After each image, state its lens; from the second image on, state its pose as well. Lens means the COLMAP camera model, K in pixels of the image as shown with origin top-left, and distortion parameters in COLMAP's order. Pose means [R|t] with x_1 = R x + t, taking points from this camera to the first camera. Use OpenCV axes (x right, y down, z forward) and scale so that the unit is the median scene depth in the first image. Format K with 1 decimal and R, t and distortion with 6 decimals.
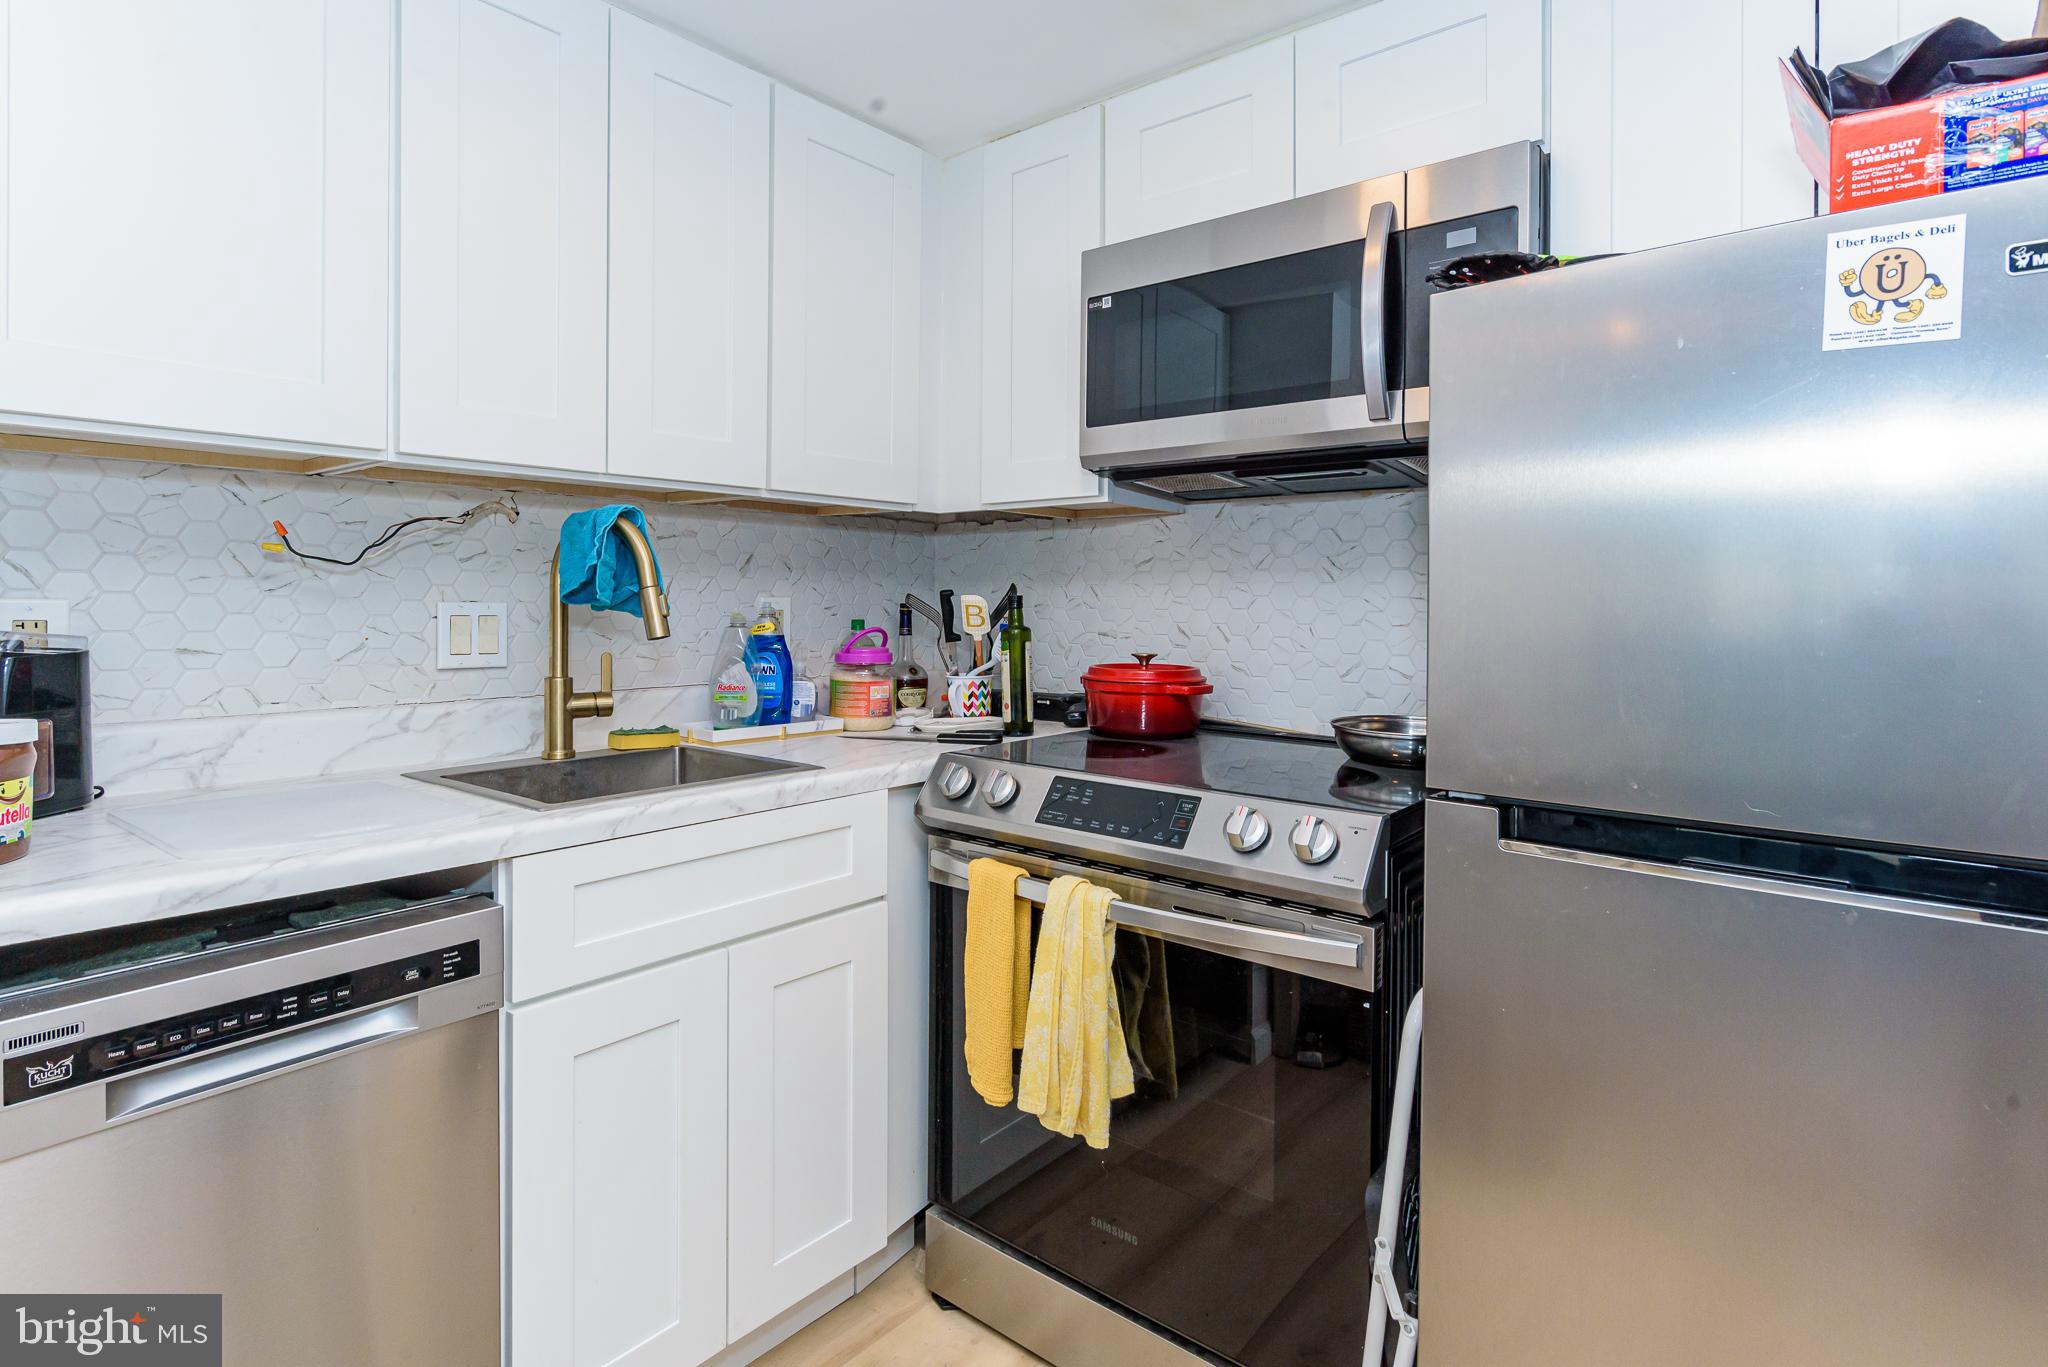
lens RADIAL K [[1040.2, 0, 1026.3], [0, 1040.2, 604.2], [0, 0, 1]] dist [0.002681, 0.000110]
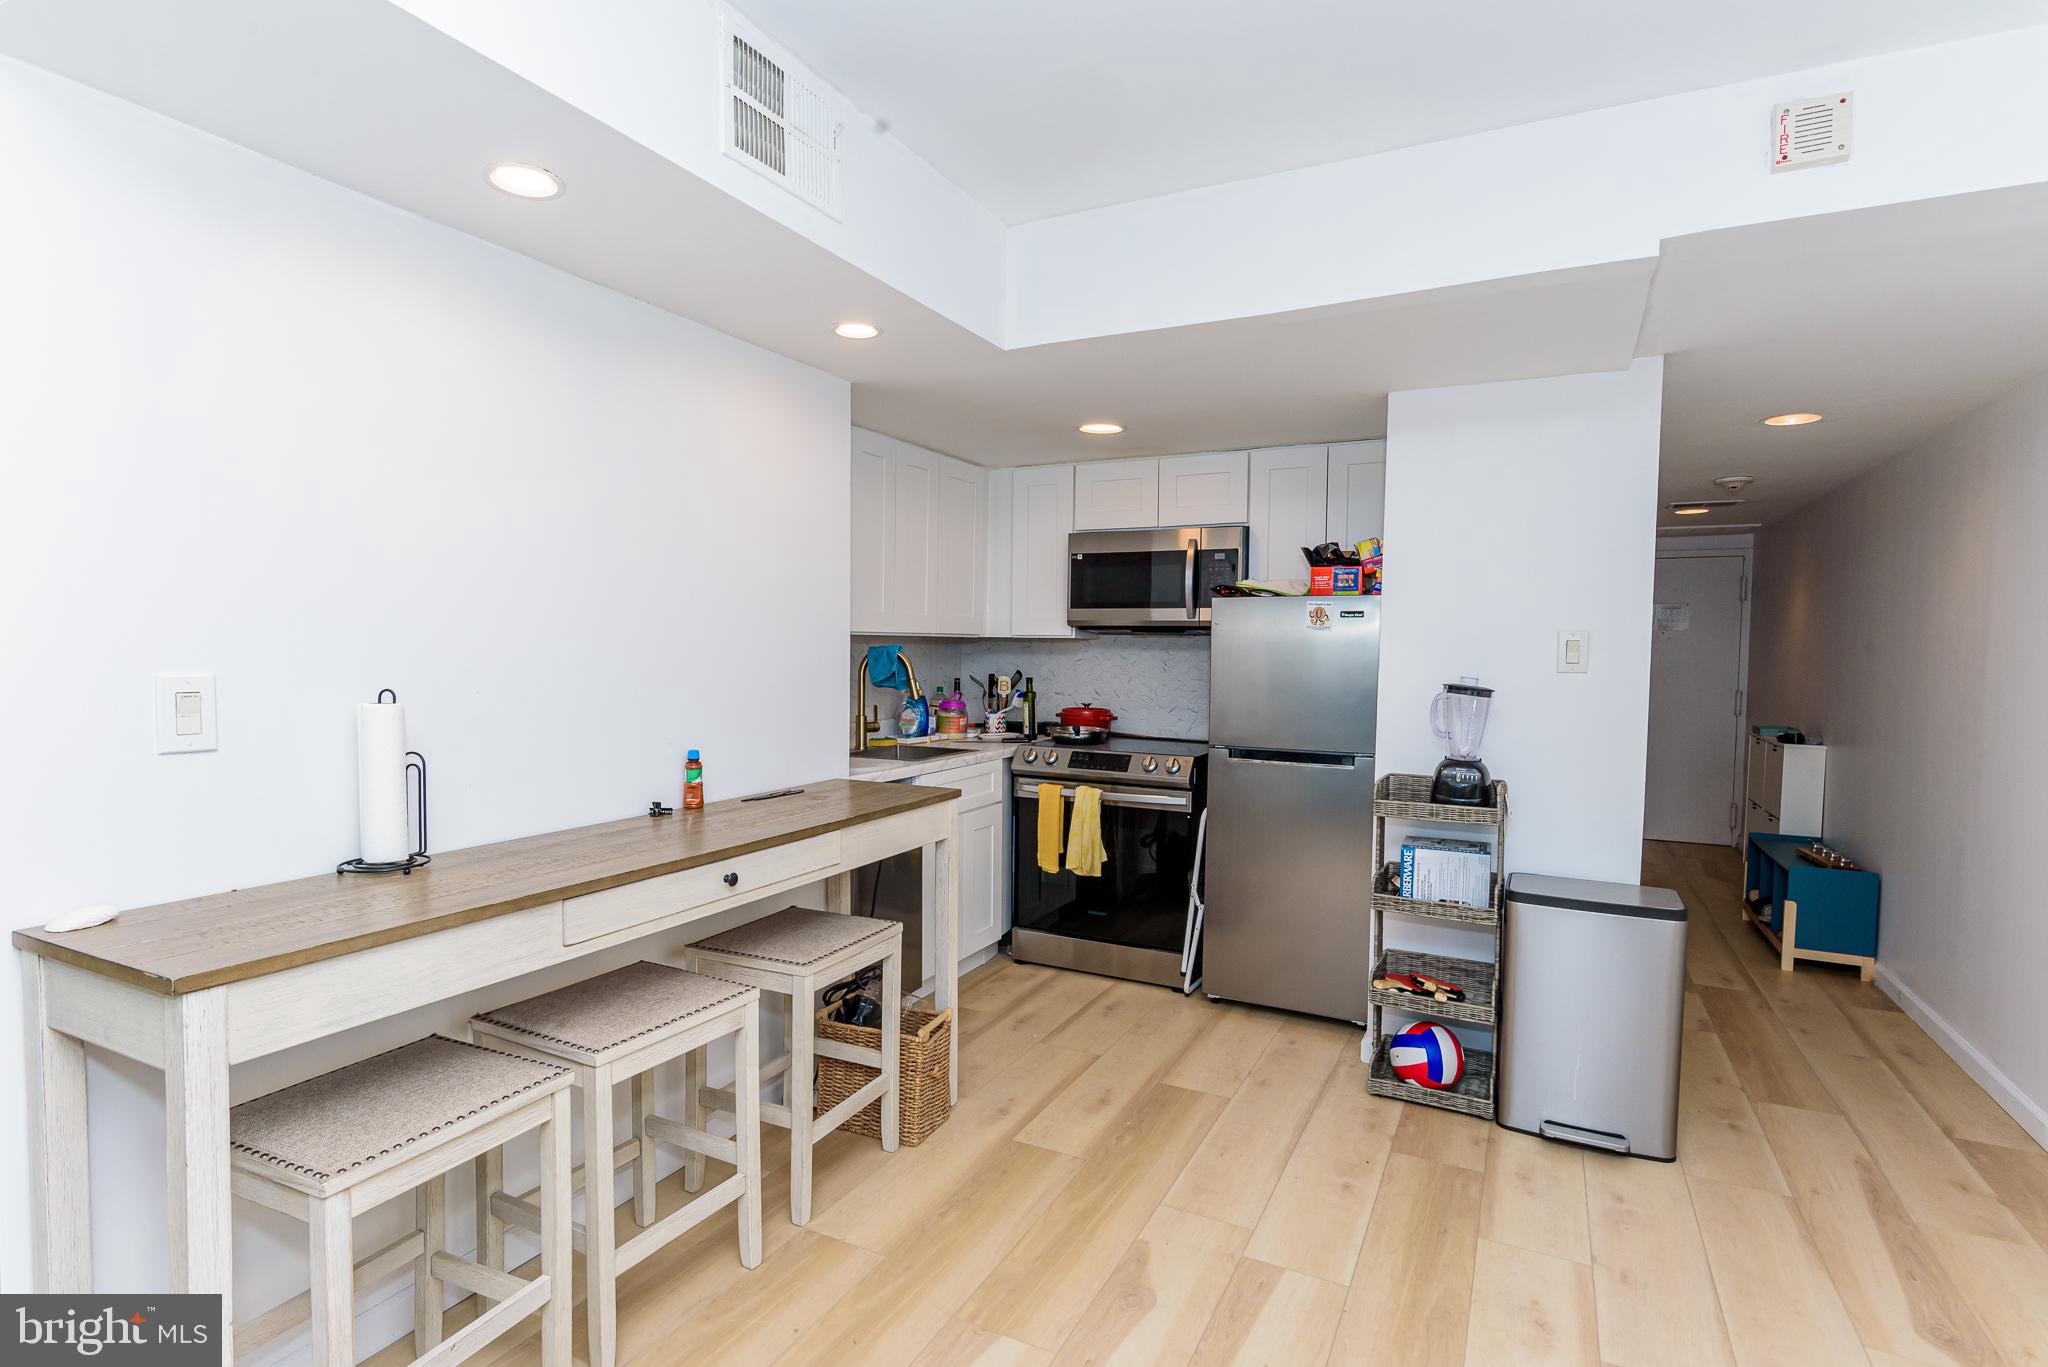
lens RADIAL K [[1016.4, 0, 1021.2], [0, 1016.4, 696.3], [0, 0, 1]] dist [0.004544, -0.001010]
pose [[0.976348, -0.005664, 0.216129, -0.586785], [-0.005175, 0.998758, 0.049553, -0.089461], [-0.216141, -0.049499, 0.975107, -1.320590]]
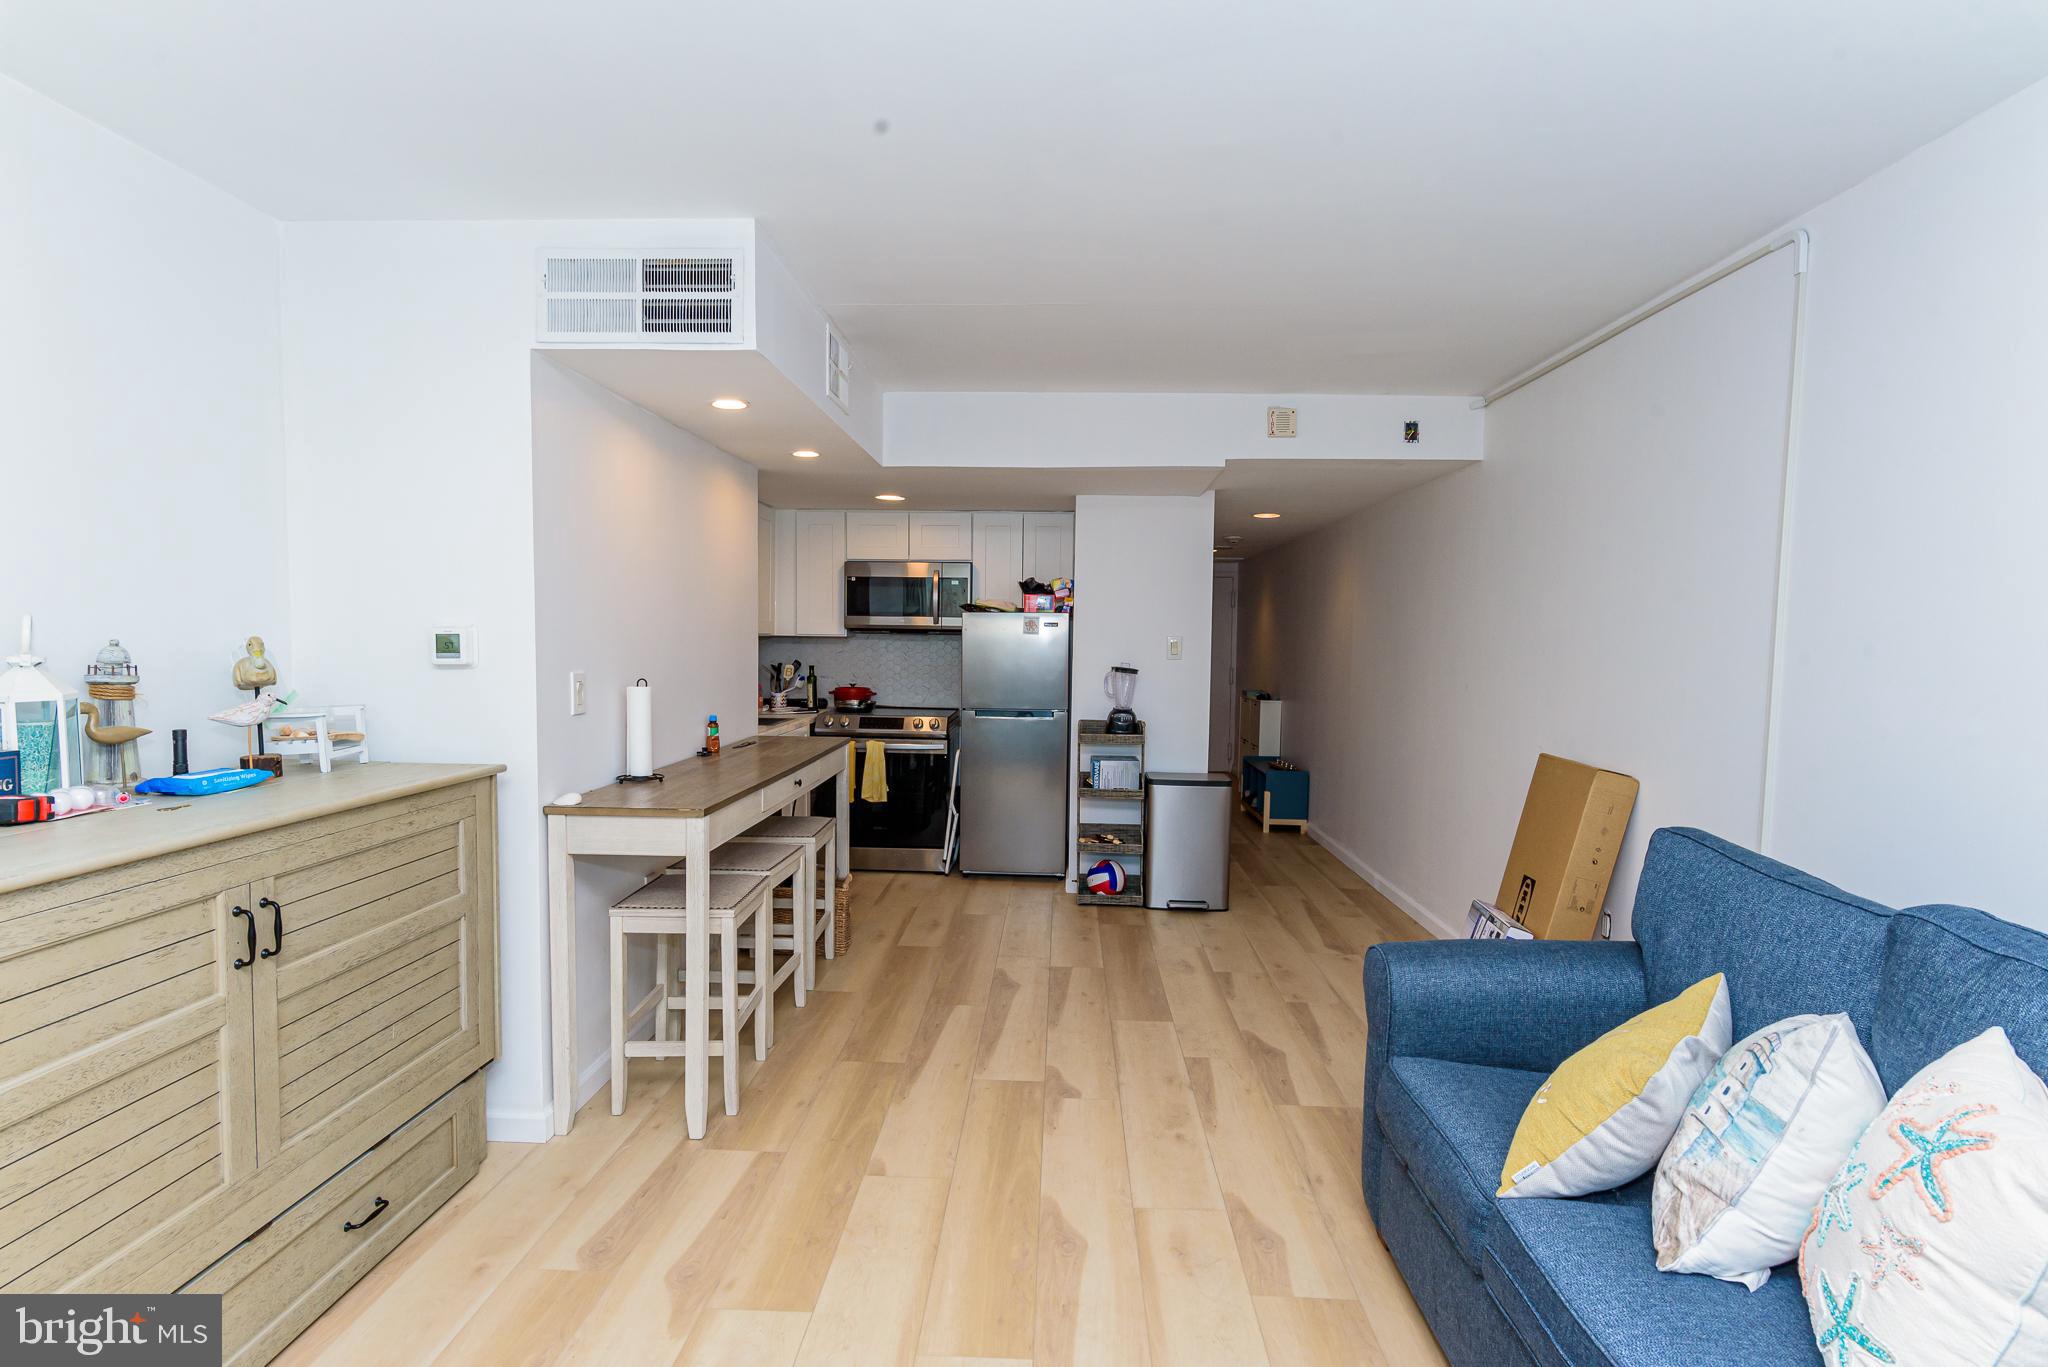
lens RADIAL K [[1016.4, 0, 1021.2], [0, 1016.4, 696.3], [0, 0, 1]] dist [0.004544, -0.001010]
pose [[0.798169, -0.032938, 0.601533, -1.535608], [-0.006538, 0.997972, 0.063321, -0.129844], [-0.602398, -0.054474, 0.796335, -2.031349]]
